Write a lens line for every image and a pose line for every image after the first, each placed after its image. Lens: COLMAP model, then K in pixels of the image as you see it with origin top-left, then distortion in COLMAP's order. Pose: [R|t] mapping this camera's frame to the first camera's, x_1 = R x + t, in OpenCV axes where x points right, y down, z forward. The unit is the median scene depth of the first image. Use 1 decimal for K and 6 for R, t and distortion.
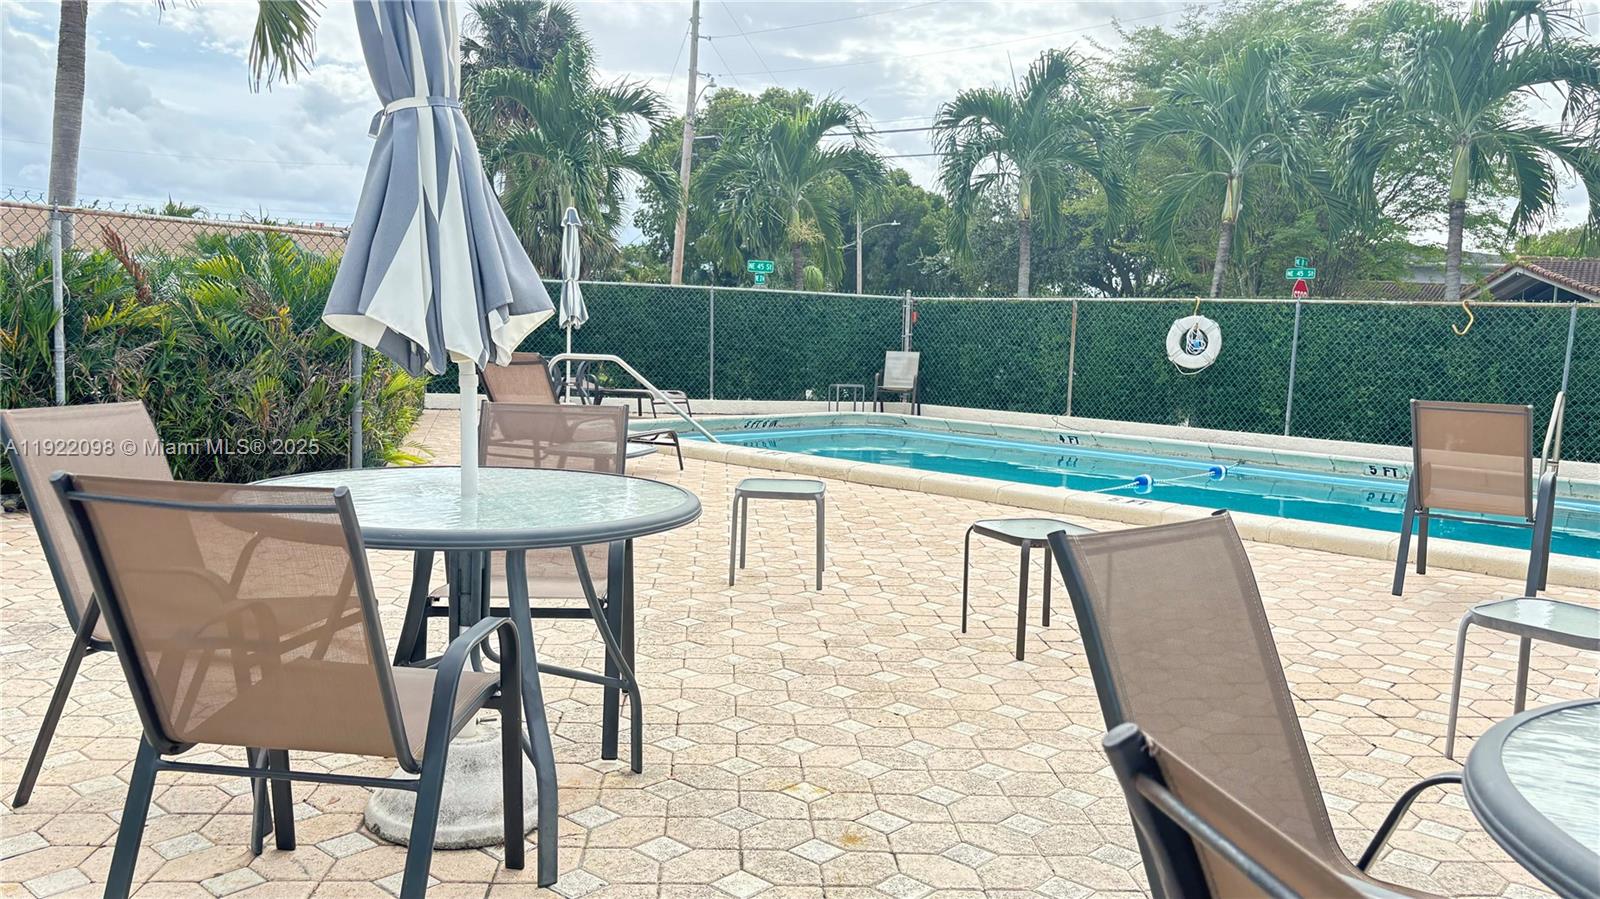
lens RADIAL K [[1147.1, 0, 800.0], [0, 1147.1, 449.5], [0, 0, 1]] dist [0.099008, -0.183663]
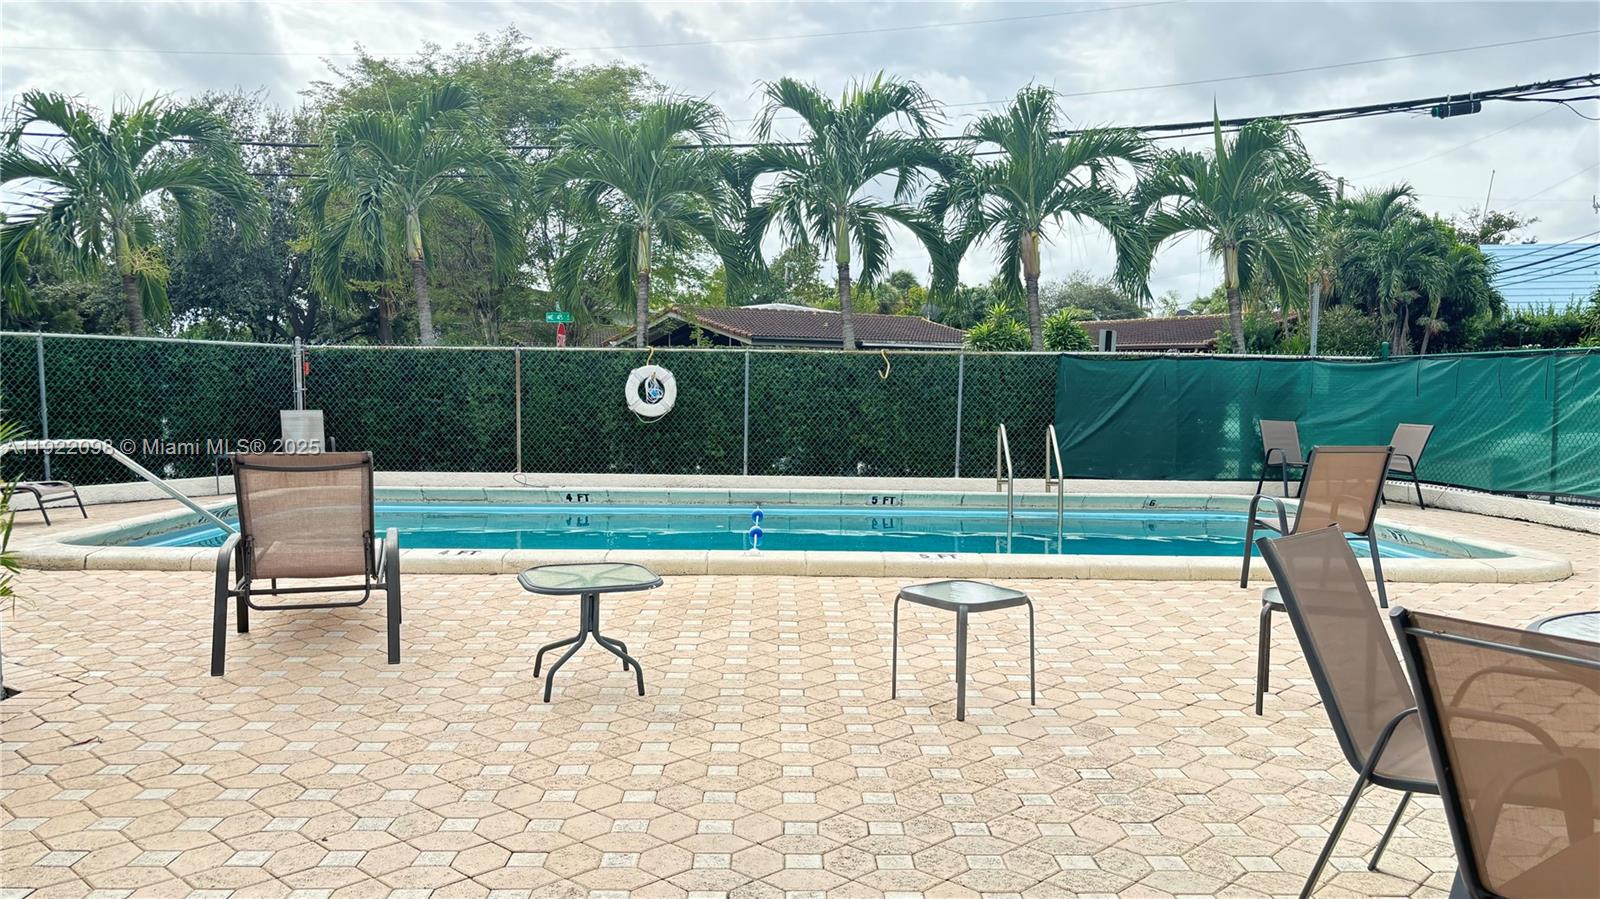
lens RADIAL K [[1147.1, 0, 800.0], [0, 1147.1, 449.5], [0, 0, 1]] dist [0.099008, -0.183663]
pose [[0.742964, -0.065448, 0.666124, -0.241569], [0.087570, 0.996158, 0.000203, -0.030145], [-0.663579, 0.058181, 0.745841, 0.159632]]
